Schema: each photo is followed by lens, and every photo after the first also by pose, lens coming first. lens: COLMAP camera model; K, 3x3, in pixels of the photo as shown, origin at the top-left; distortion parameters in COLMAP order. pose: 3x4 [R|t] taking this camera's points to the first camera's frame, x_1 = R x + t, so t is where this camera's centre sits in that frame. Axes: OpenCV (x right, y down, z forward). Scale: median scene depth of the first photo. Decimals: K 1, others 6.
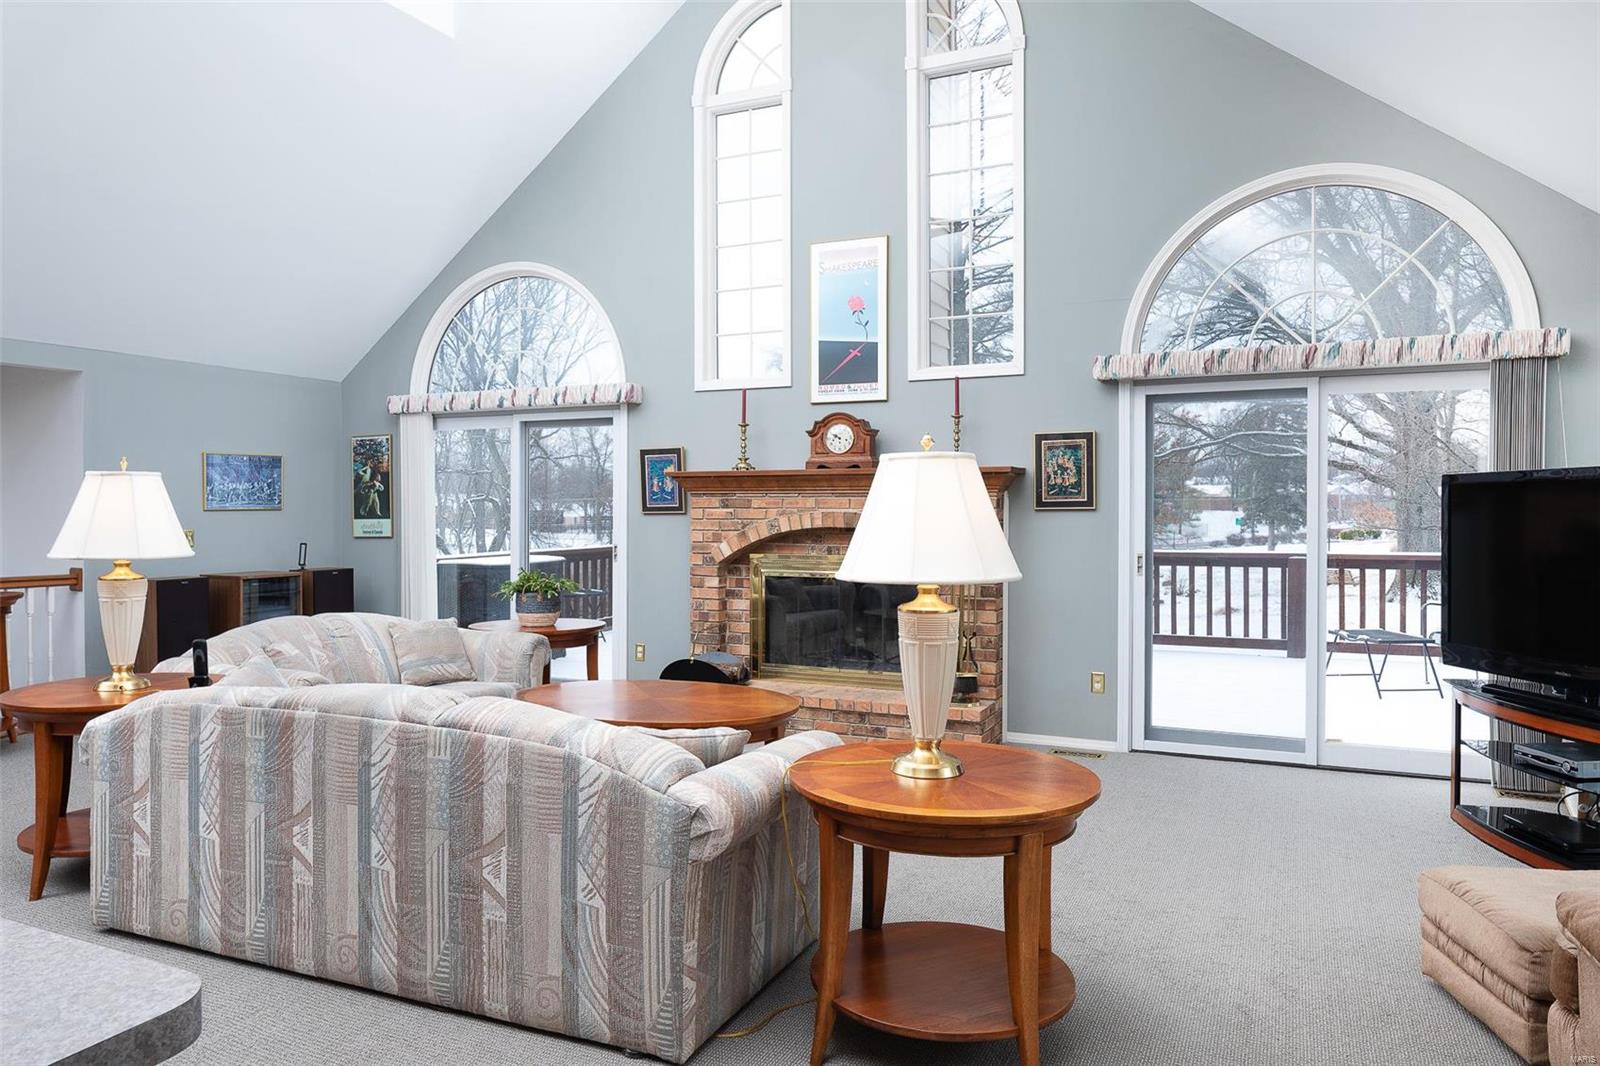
lens RADIAL K [[1104.9, 0, 800.0], [0, 1104.9, 533.0], [0, 0, 1]] dist [-0.012039, -0.002106]
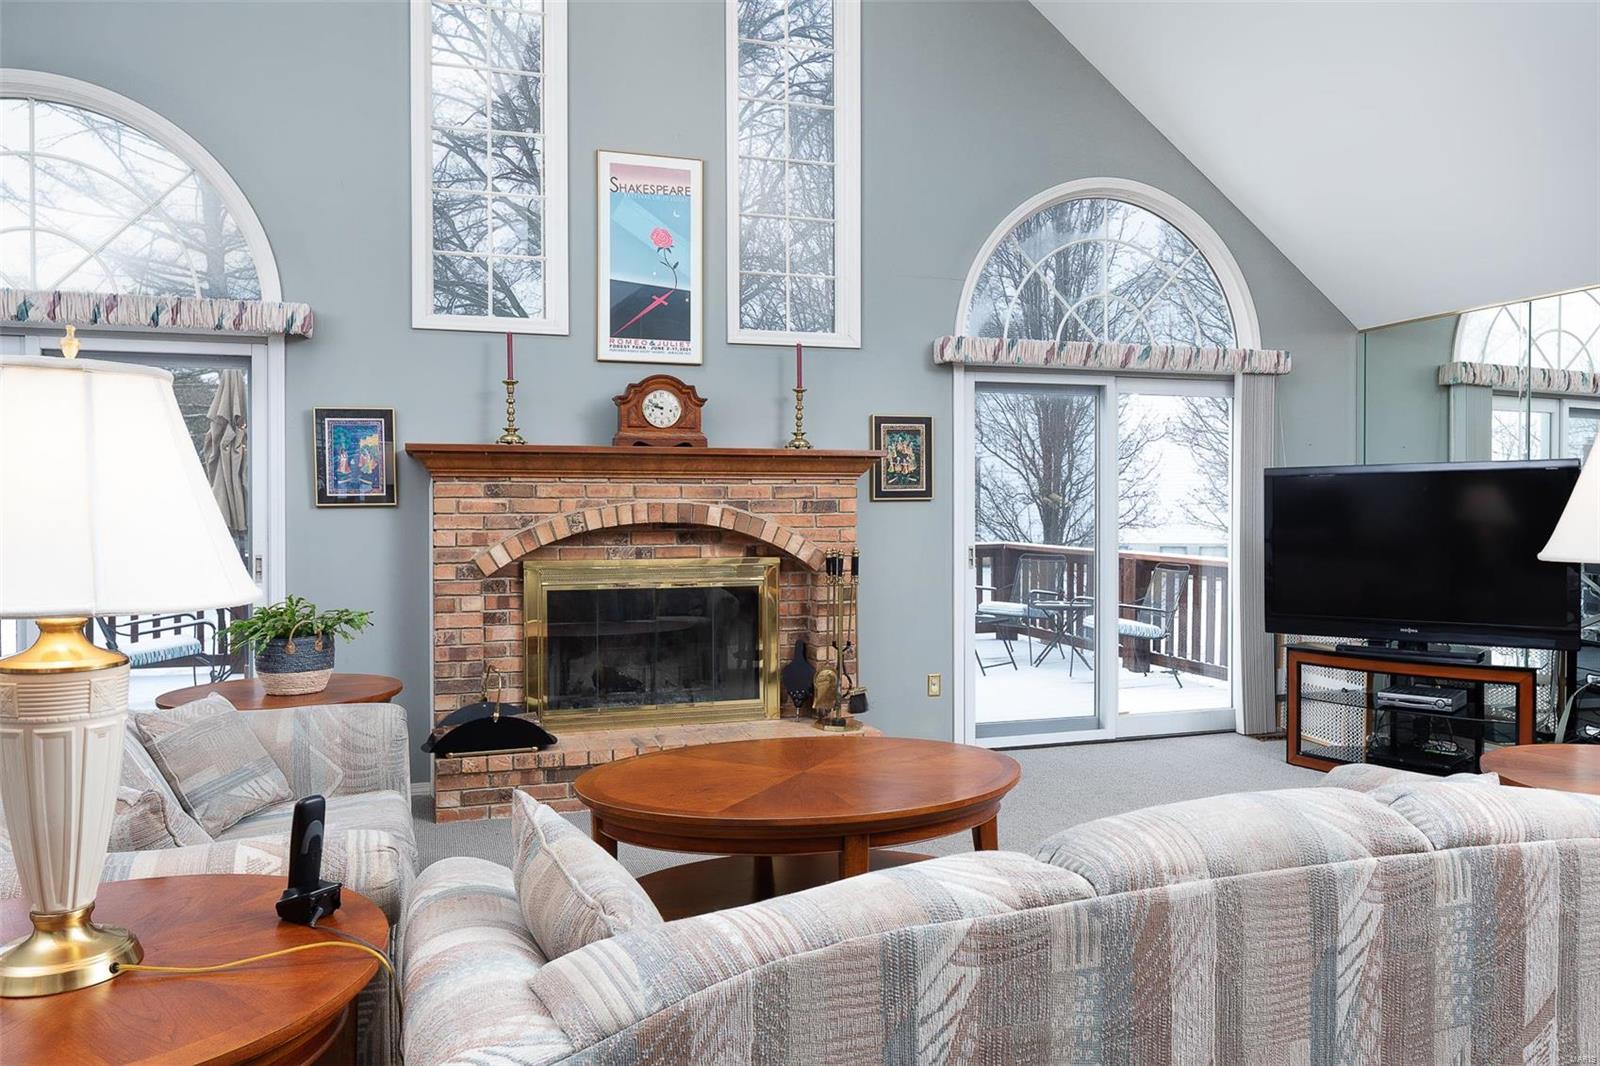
lens RADIAL K [[1119.0, 0, 800.0], [0, 1119.0, 533.0], [0, 0, 1]] dist [-0.005347, 0.000511]
pose [[0.730517, -0.015894, 0.682709, -0.455090], [0.018394, 0.999824, 0.003595, 0.001198], [-0.682646, 0.009932, 0.730681, 0.377749]]
